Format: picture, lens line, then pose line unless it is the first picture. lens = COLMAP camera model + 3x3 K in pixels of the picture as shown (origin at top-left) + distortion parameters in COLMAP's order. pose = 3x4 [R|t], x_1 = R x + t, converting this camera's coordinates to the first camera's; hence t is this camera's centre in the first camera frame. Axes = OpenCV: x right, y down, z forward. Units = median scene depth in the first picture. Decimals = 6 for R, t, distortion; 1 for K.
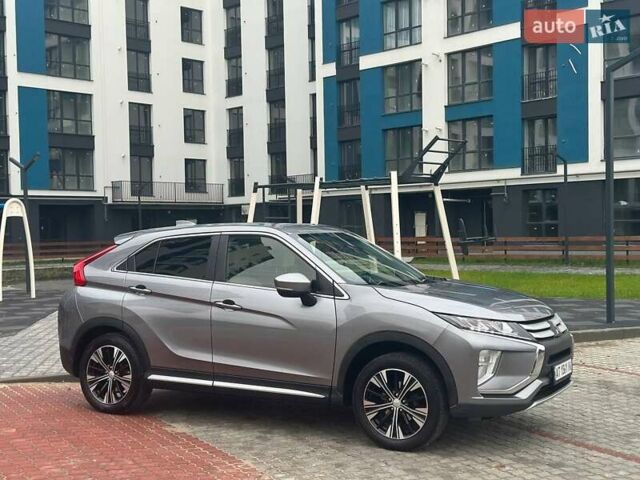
lens RADIAL K [[881.9, 0, 315.6], [0, 881.9, 241.2], [0, 0, 1]] dist [0.157203, 0.000000]
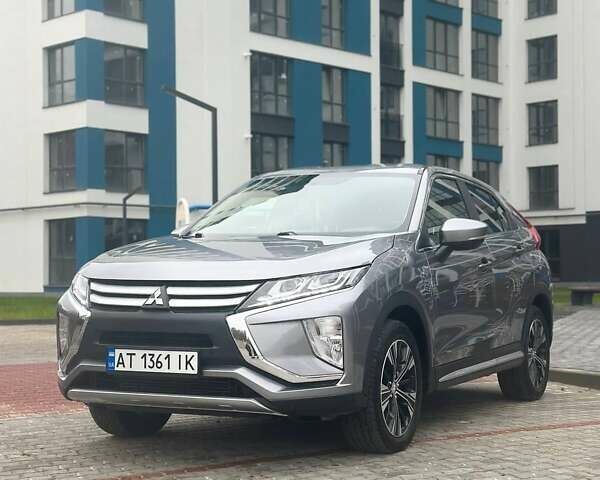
lens RADIAL K [[1113.2, 0, 303.0], [0, 1113.2, 237.7], [0, 0, 1]] dist [0.132351, 0.000000]
pose [[0.039554, -0.015944, -0.999090, 0.941591], [-0.003618, 0.999864, -0.016099, 0.058493], [0.999211, 0.004252, 0.039491, 0.935052]]
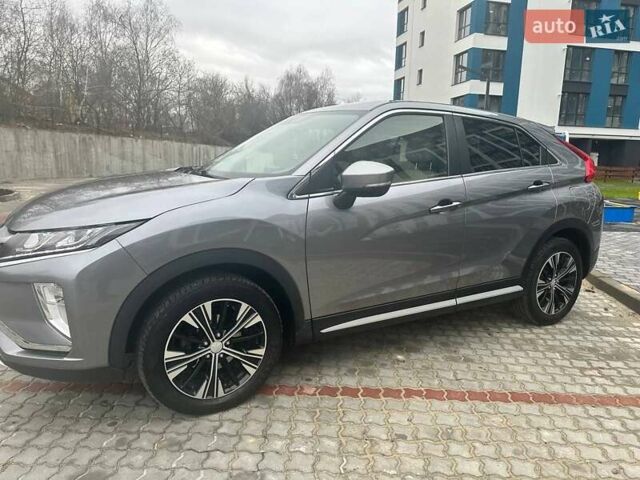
lens RADIAL K [[449.7, 0, 322.3], [0, 449.7, 241.8], [0, 0, 1]] dist [0.036403, -0.031538]
pose [[-0.509136, 0.160631, -0.845564, 0.381197], [-0.022847, 0.979562, 0.199843, 0.023222], [0.860383, 0.121066, -0.495060, 1.219414]]
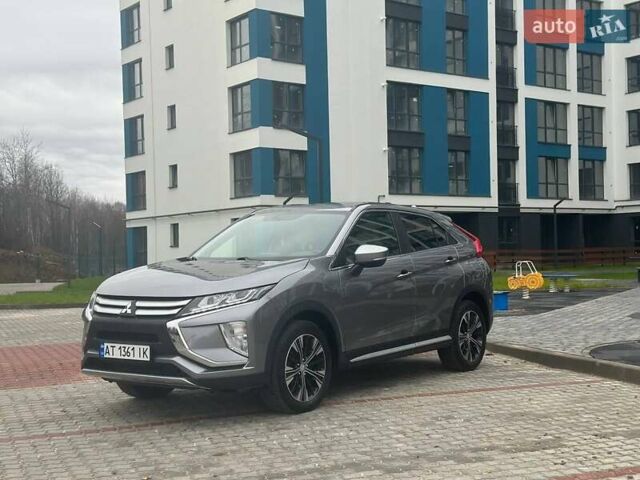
lens RADIAL K [[890.1, 0, 322.7], [0, 890.1, 239.1], [0, 0, 1]] dist [0.144025, 0.000000]
pose [[-0.122719, 0.003689, -0.992435, 1.045448], [0.013857, 0.999902, 0.002003, 0.021035], [0.992345, -0.013506, -0.122758, 1.155341]]
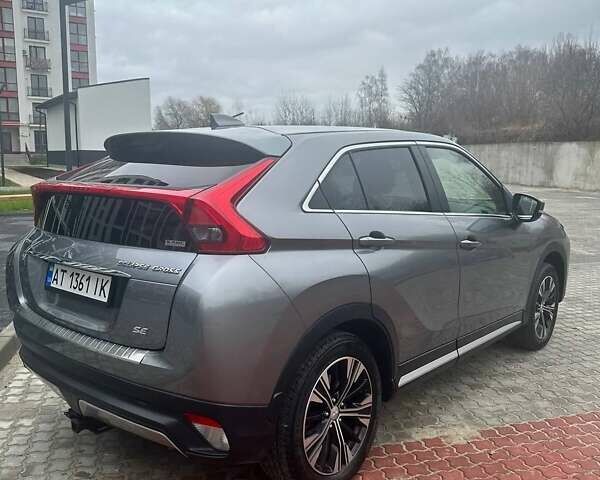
lens RADIAL K [[568.5, 0, 295.0], [0, 568.5, 238.3], [0, 0, 1]] dist [0.007204, 0.000000]
pose [[0.202637, -0.117312, 0.972202, -0.540252], [-0.003456, 0.992707, 0.120506, 0.011614], [-0.979248, -0.027779, 0.200754, 0.966180]]
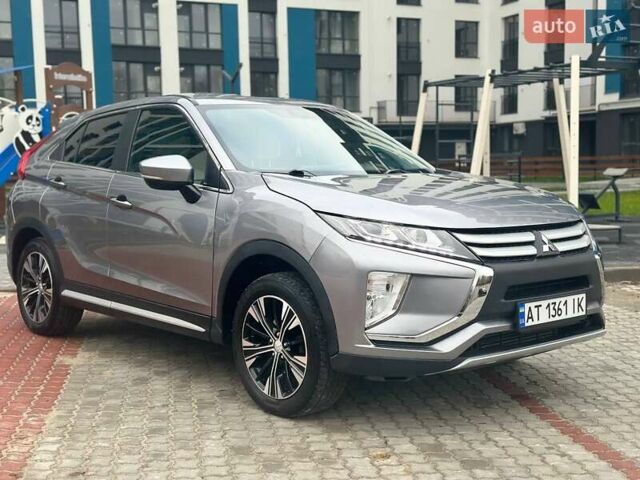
lens RADIAL K [[881.9, 0, 319.7], [0, 881.9, 242.5], [0, 0, 1]] dist [0.157203, 0.000000]
pose [[0.941862, 0.029939, -0.334663, 0.285677], [-0.001907, 0.996483, 0.083778, 0.039858], [0.335994, -0.078270, 0.938606, 0.322805]]
